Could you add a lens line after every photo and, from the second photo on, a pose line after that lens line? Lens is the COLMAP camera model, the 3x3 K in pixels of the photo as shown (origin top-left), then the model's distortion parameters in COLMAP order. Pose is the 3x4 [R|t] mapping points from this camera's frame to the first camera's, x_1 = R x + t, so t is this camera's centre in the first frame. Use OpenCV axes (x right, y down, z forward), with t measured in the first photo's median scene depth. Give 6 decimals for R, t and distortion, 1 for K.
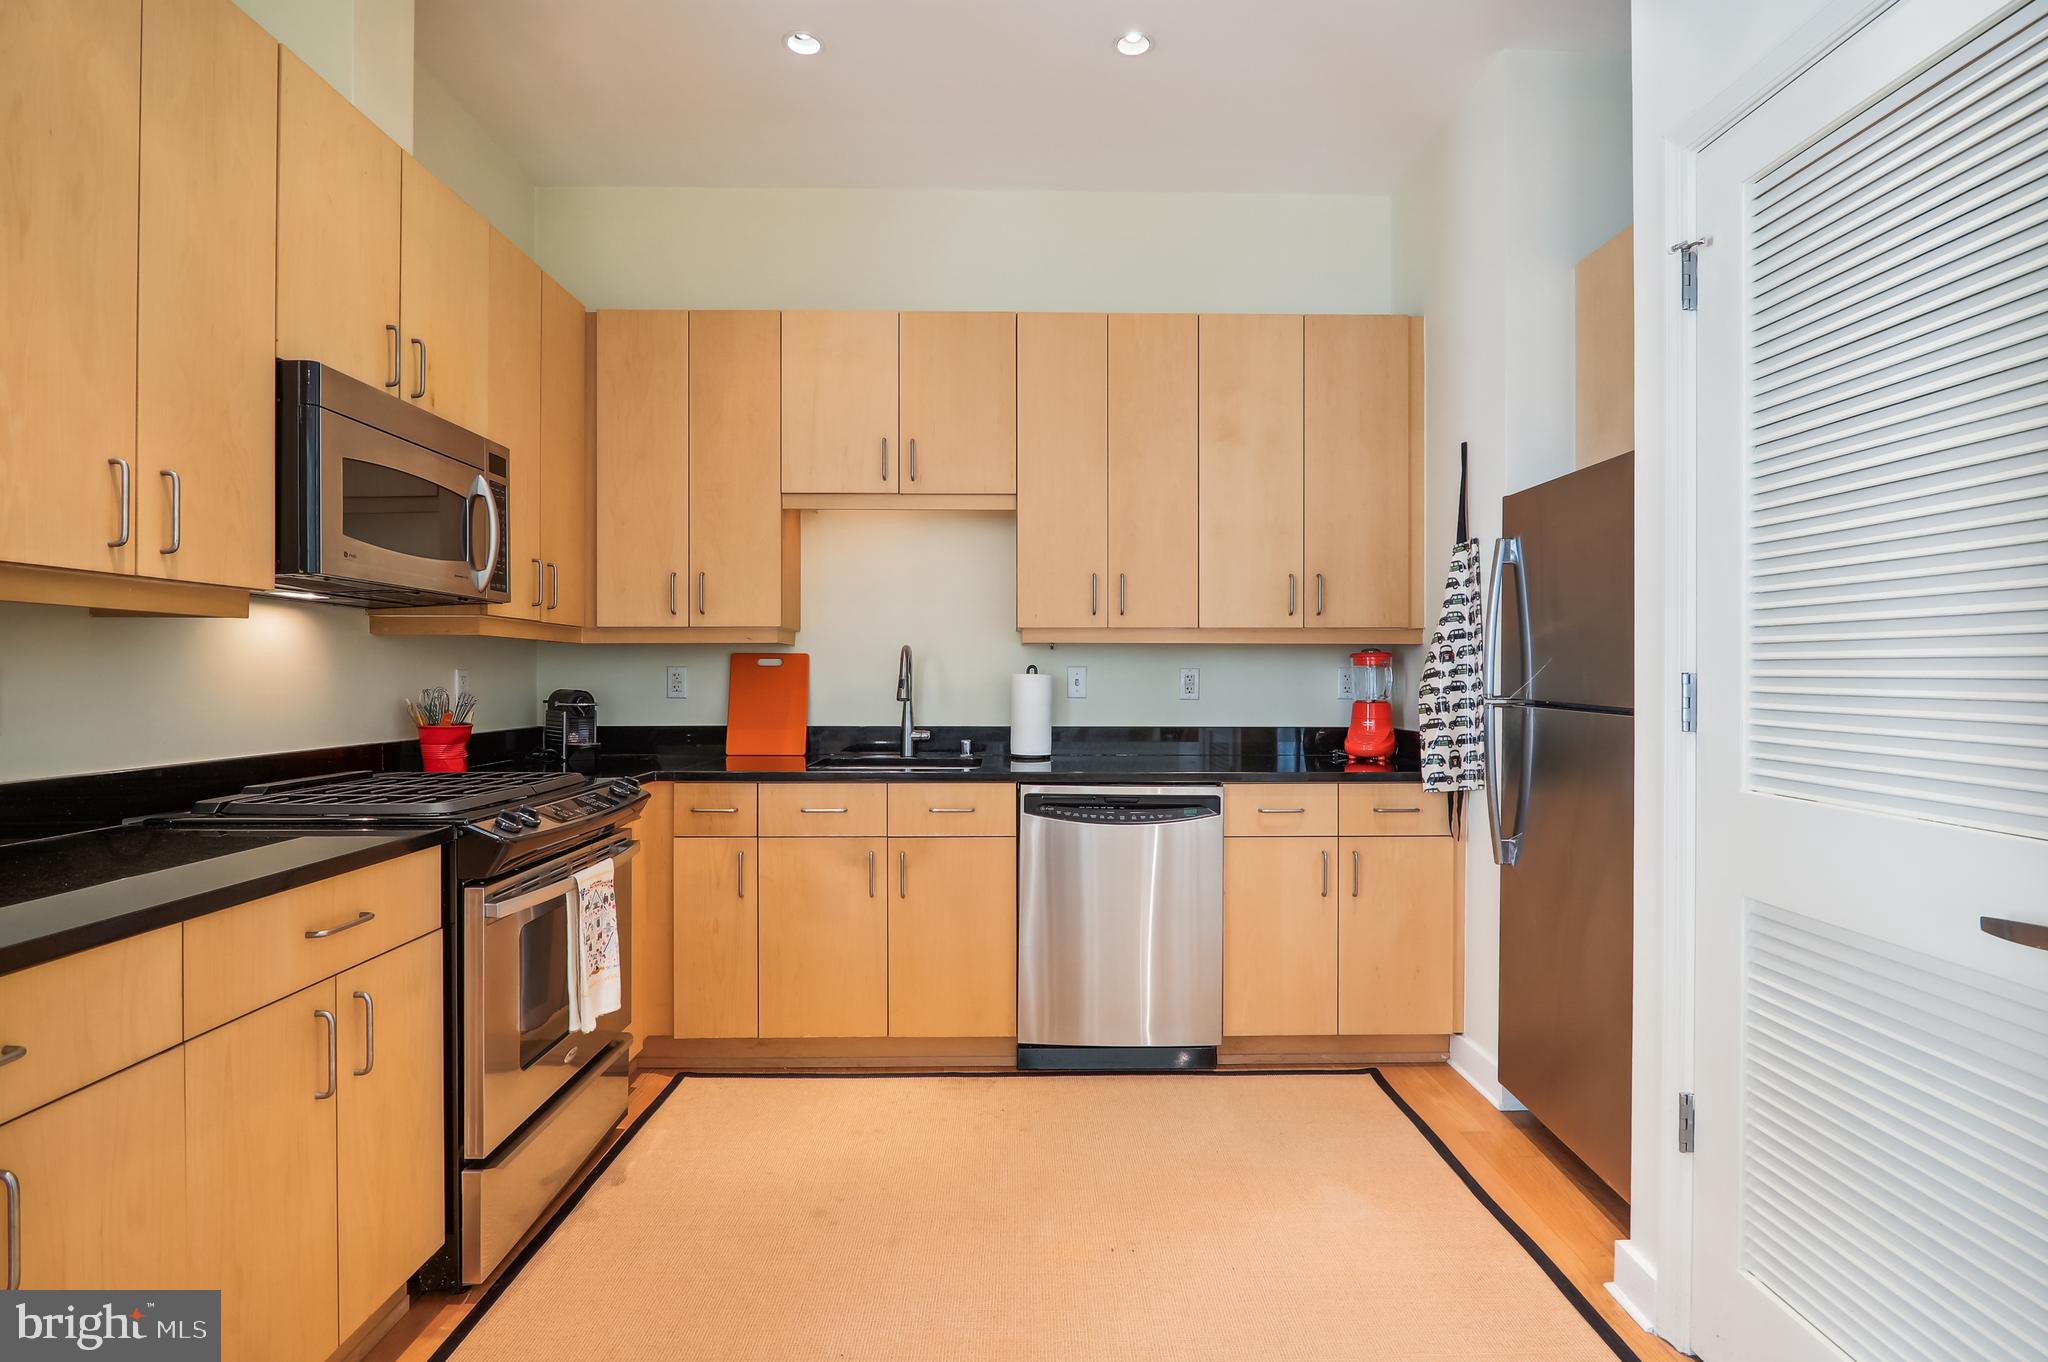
lens RADIAL K [[1000.9, 0, 1035.9], [0, 1000.9, 675.6], [0, 0, 1]] dist [-0.008466, -0.000977]
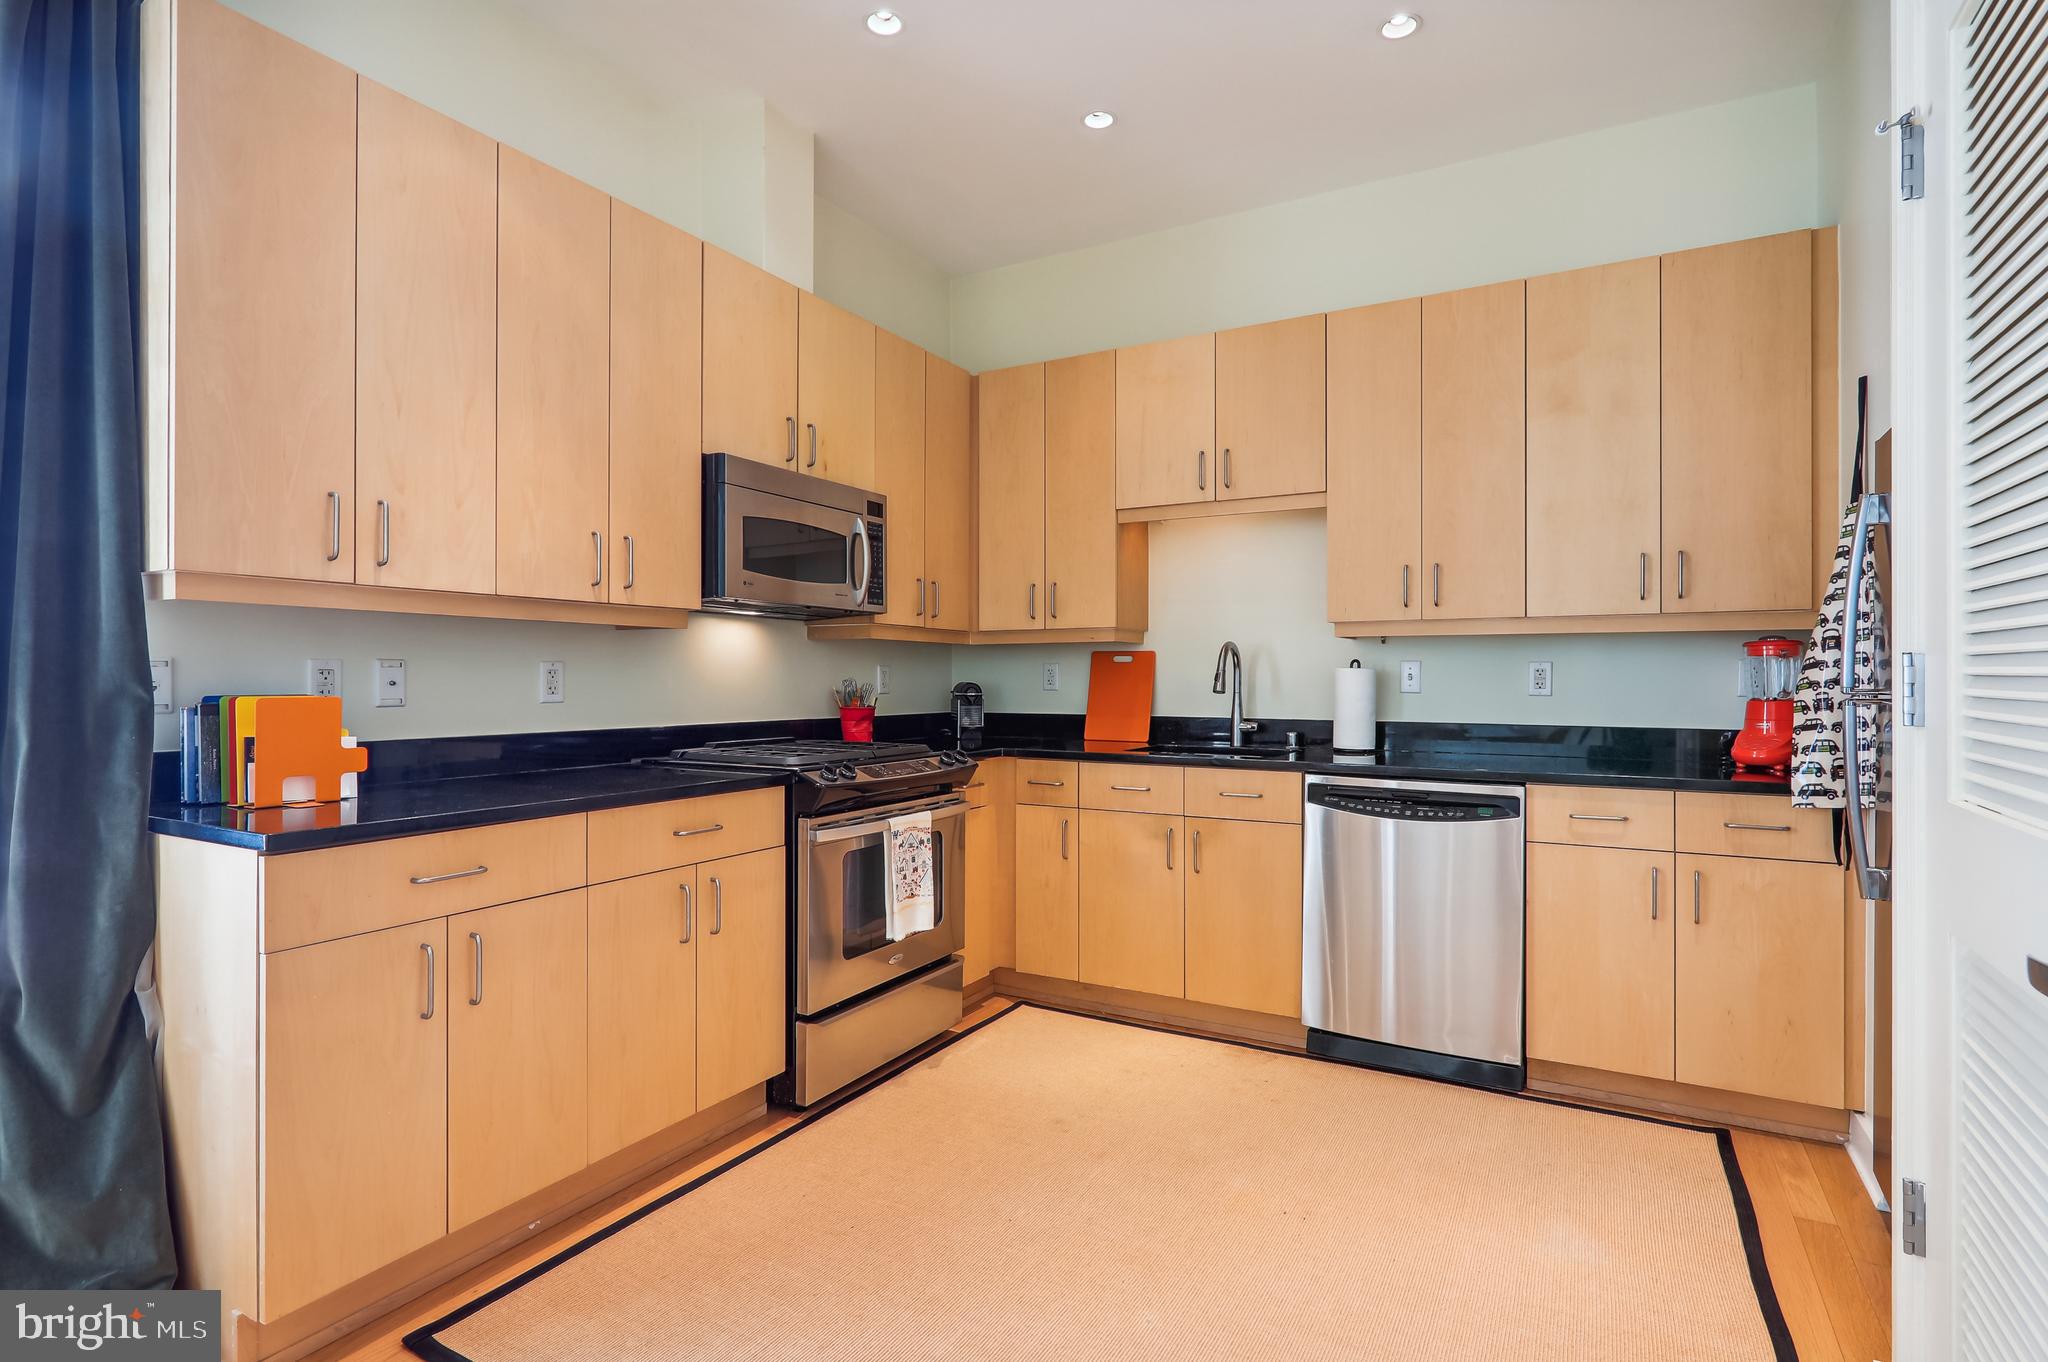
lens RADIAL K [[998.4, 0, 1052.2], [0, 998.4, 674.4], [0, 0, 1]] dist [0.000621, -0.000694]
pose [[0.867574, -0.001472, -0.497305, 0.263726], [-0.000967, 0.999989, -0.004647, 0.010912], [0.497306, 0.004513, 0.867563, -0.021973]]
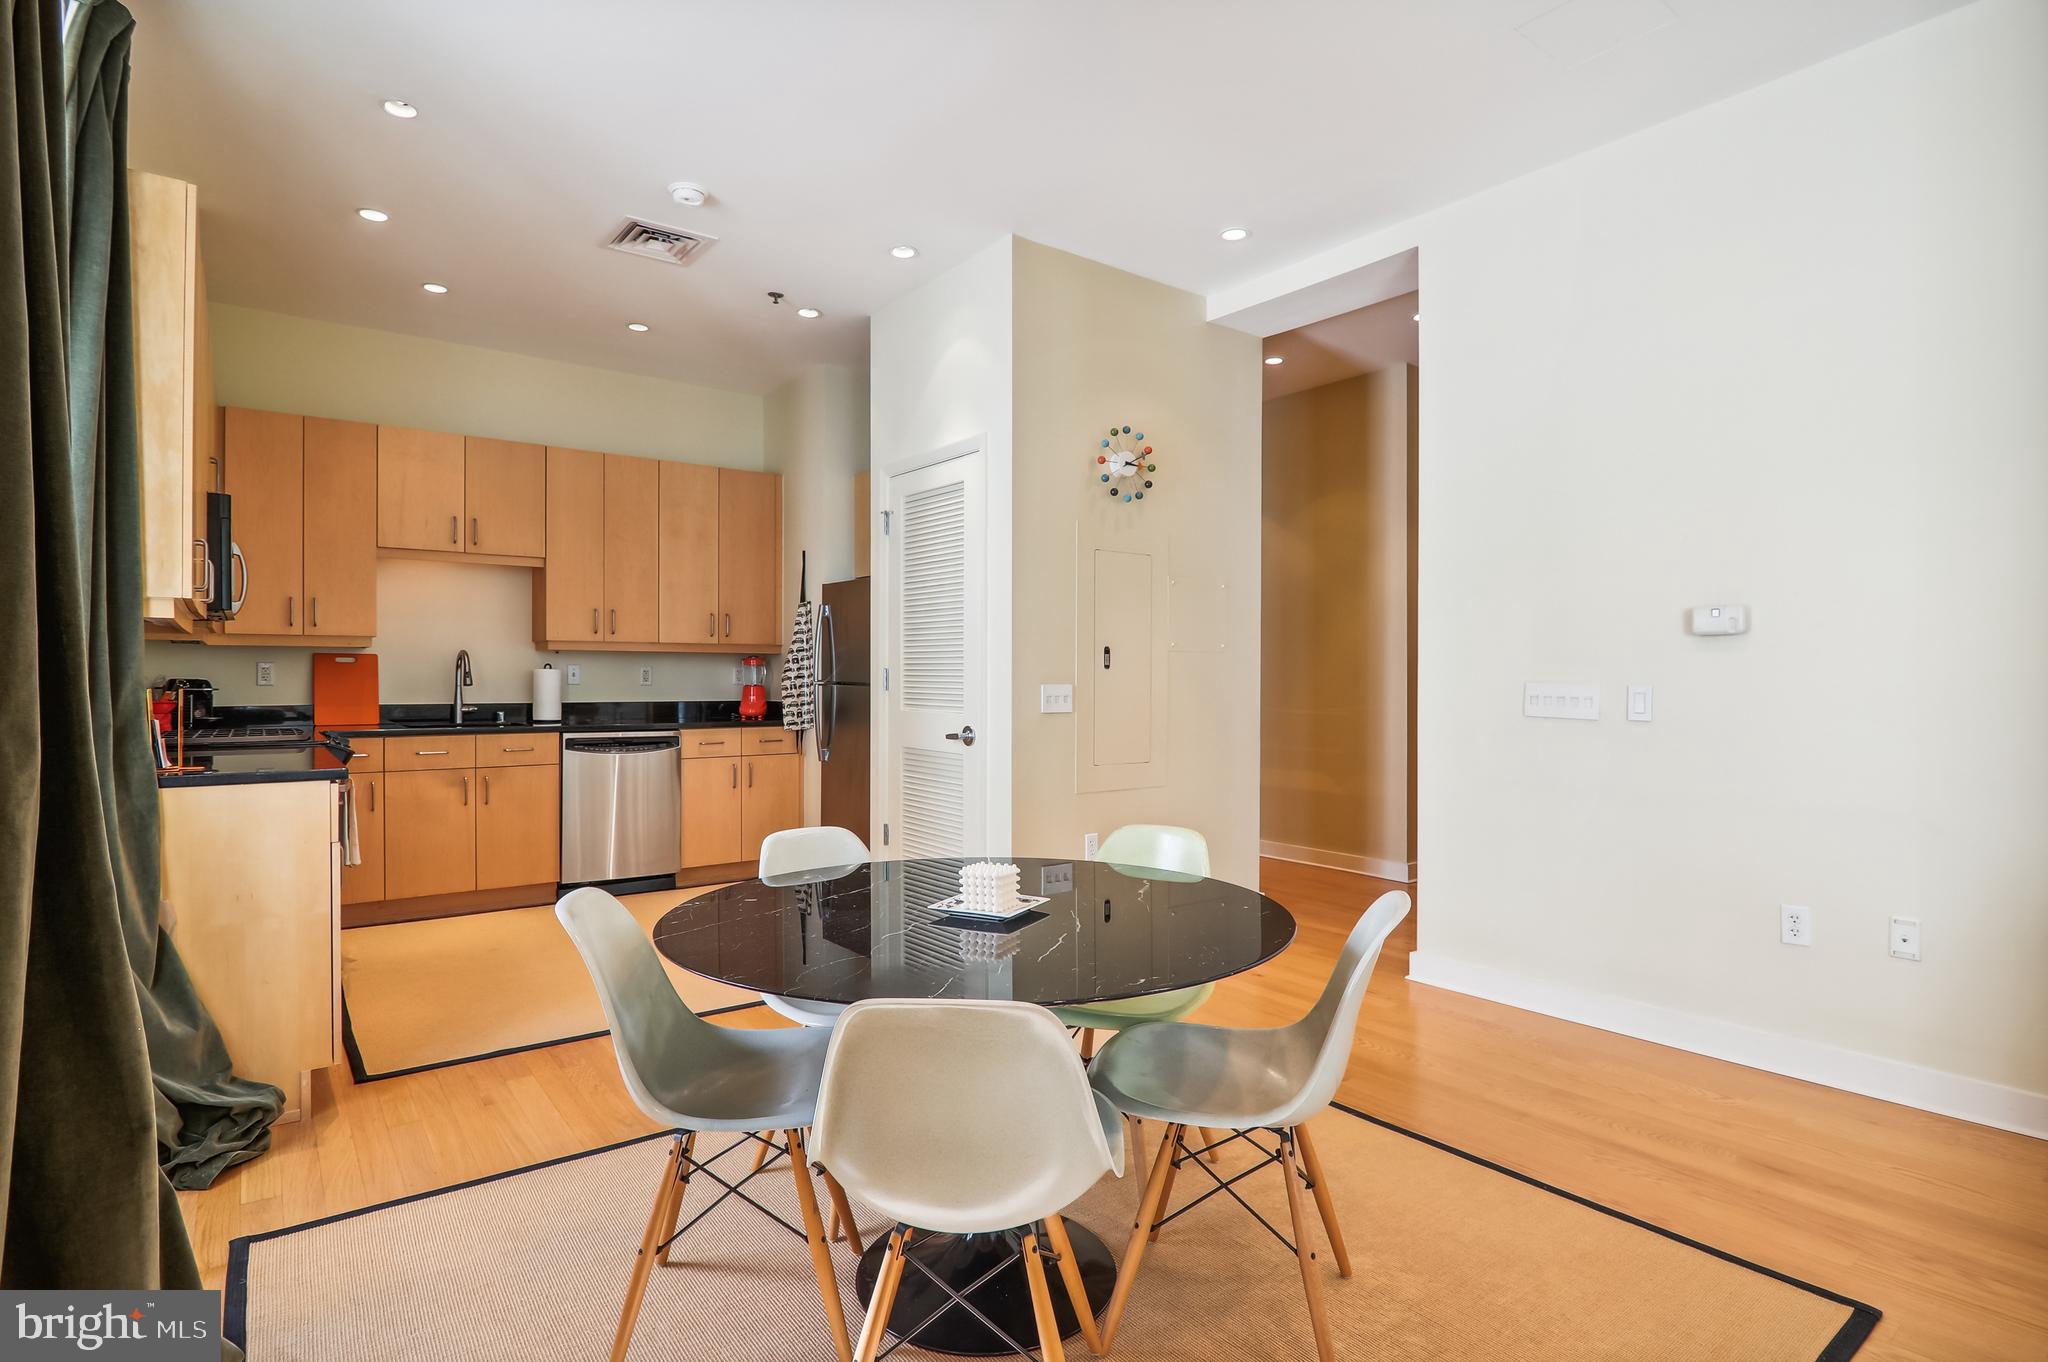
lens RADIAL K [[1028.9, 0, 1019.4], [0, 1028.9, 674.3], [0, 0, 1]] dist [-0.000495, -0.000536]
pose [[0.807601, 0.001992, 0.589726, -0.413022], [-0.000431, 0.999996, -0.002788, 0.012357], [-0.589729, 0.001997, 0.807599, -0.864558]]
